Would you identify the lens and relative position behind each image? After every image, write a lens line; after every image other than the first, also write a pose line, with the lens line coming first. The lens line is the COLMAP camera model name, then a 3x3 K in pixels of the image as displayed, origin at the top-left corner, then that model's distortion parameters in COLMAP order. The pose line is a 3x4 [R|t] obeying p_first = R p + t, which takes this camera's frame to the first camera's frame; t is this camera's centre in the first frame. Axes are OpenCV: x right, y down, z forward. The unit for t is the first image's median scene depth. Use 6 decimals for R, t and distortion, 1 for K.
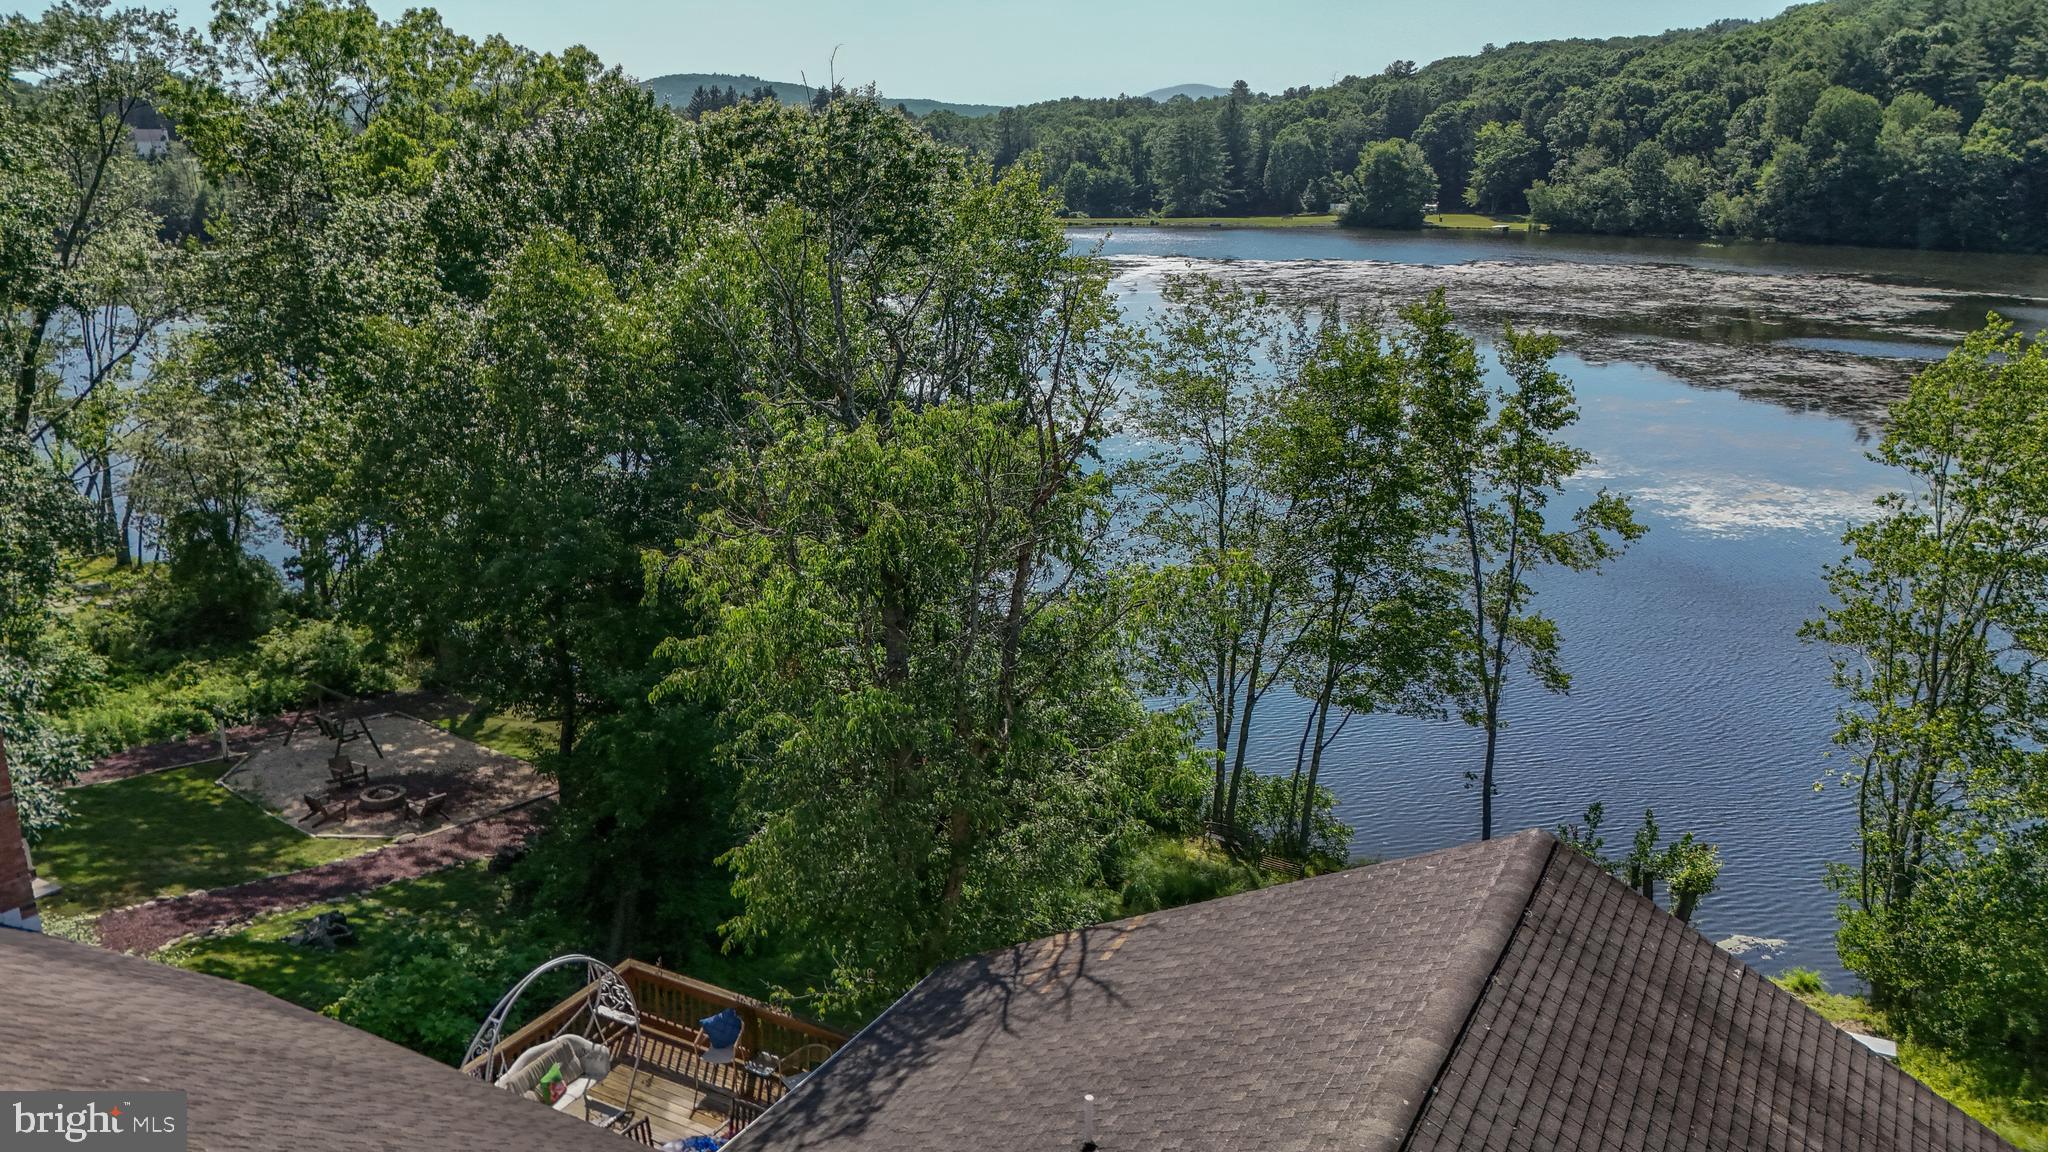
lens RADIAL K [[1518.2, 0, 1025.1], [0, 1518.2, 573.0], [0, 0, 1]] dist [0.084184, -0.088335]
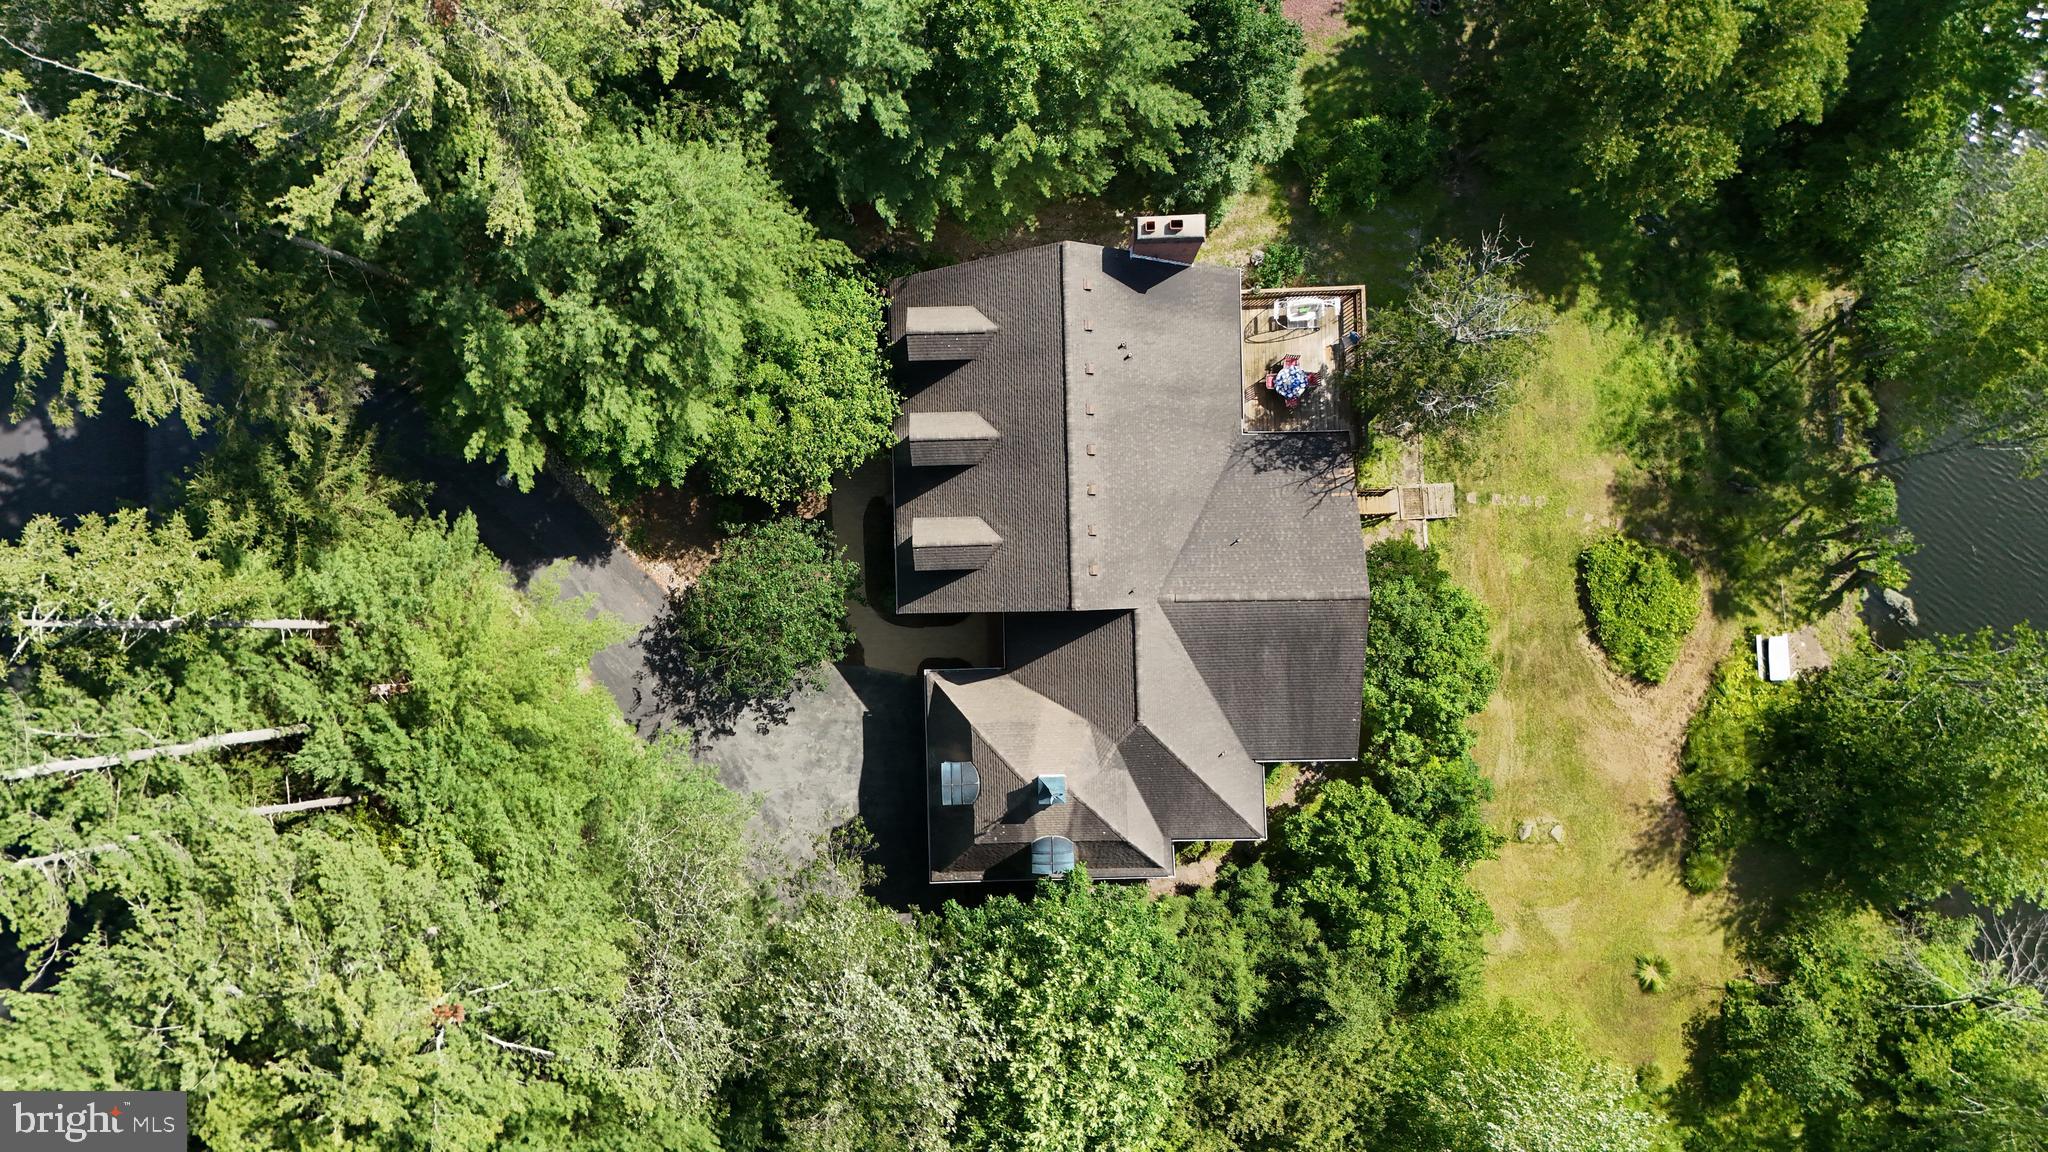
lens RADIAL K [[1518.2, 0, 1013.1], [0, 1518.2, 576.6], [0, 0, 1]] dist [0.084184, -0.088335]
pose [[0.506033, 0.862311, -0.018735, -0.038969], [-0.227101, 0.154162, 0.961592, -1.192589], [0.832079, -0.482343, 0.273842, -0.302248]]
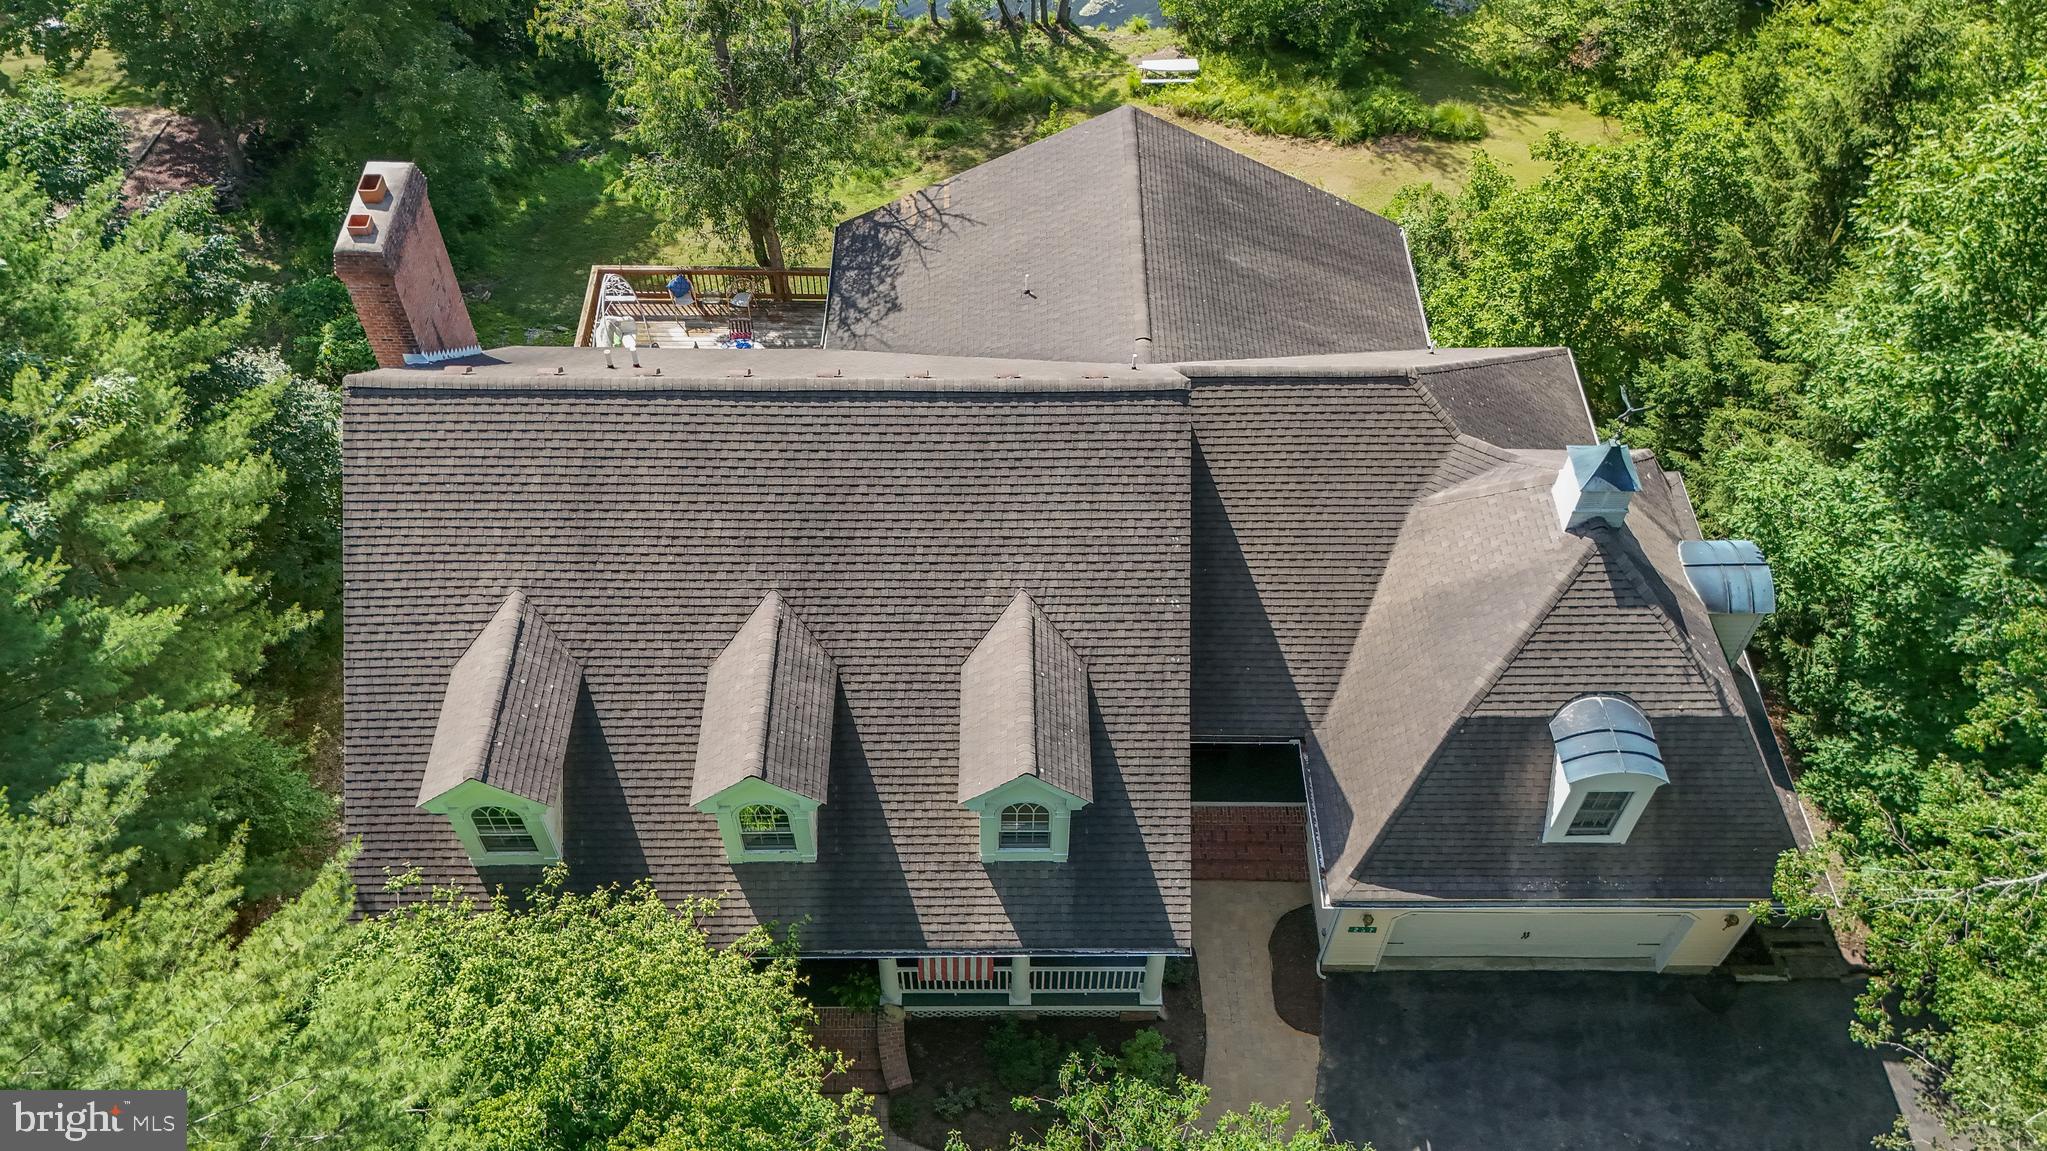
lens RADIAL K [[1584.0, 0, 1027.8], [0, 1584.0, 579.1], [0, 0, 1]] dist [0.071907, -0.007895]
pose [[0.870219, -0.378216, 0.315709, -0.283508], [0.125186, 0.789538, 0.600798, -0.250471], [-0.476496, -0.483304, 0.734418, -0.362181]]
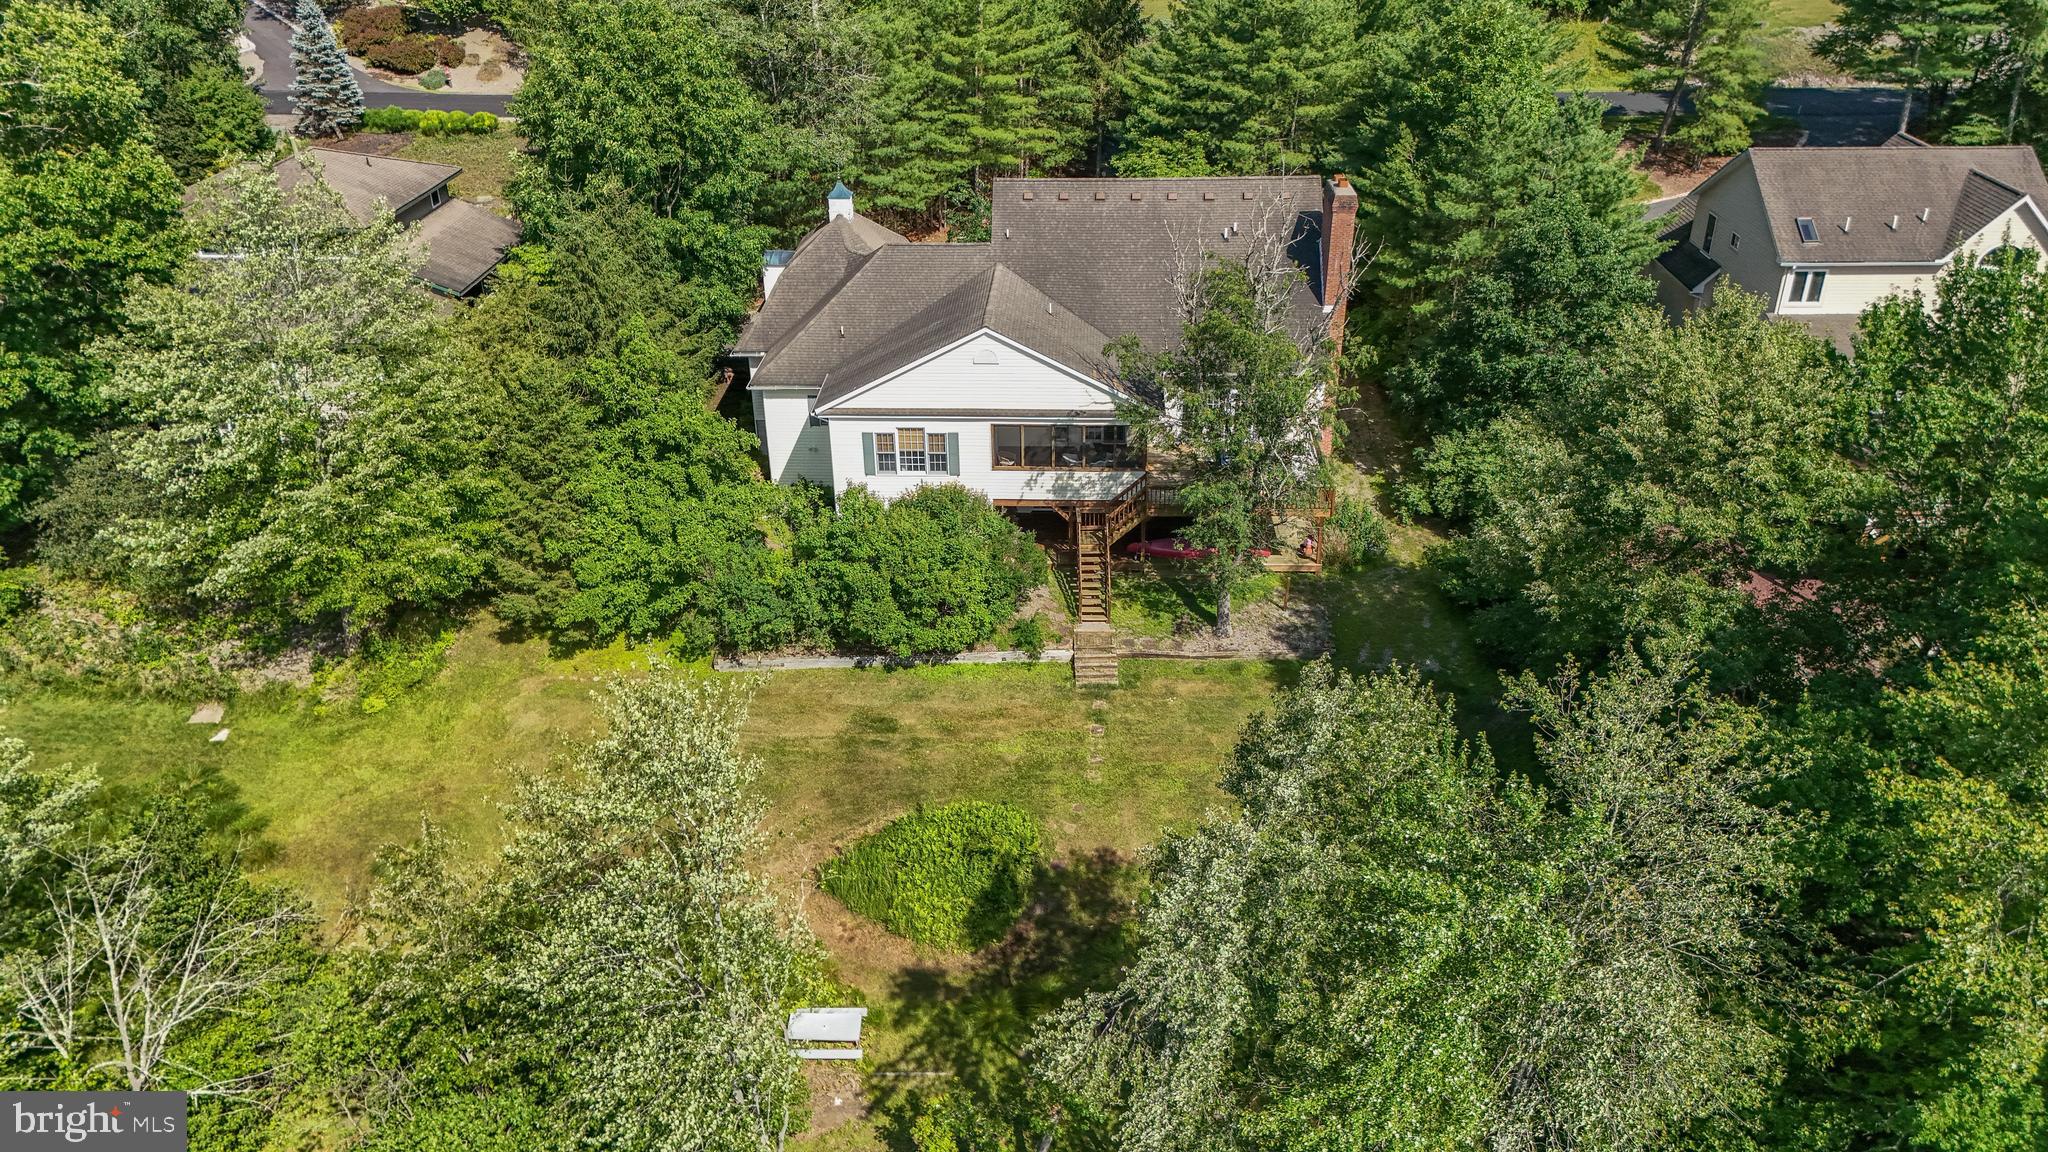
lens RADIAL K [[1518.2, 0, 1021.5], [0, 1518.2, 578.3], [0, 0, 1]] dist [0.084184, -0.088335]
pose [[-0.895979, 0.213363, -0.389484, 0.638965], [-0.110970, 0.741639, 0.661557, -0.653518], [0.430008, 0.635963, -0.640816, 1.319192]]
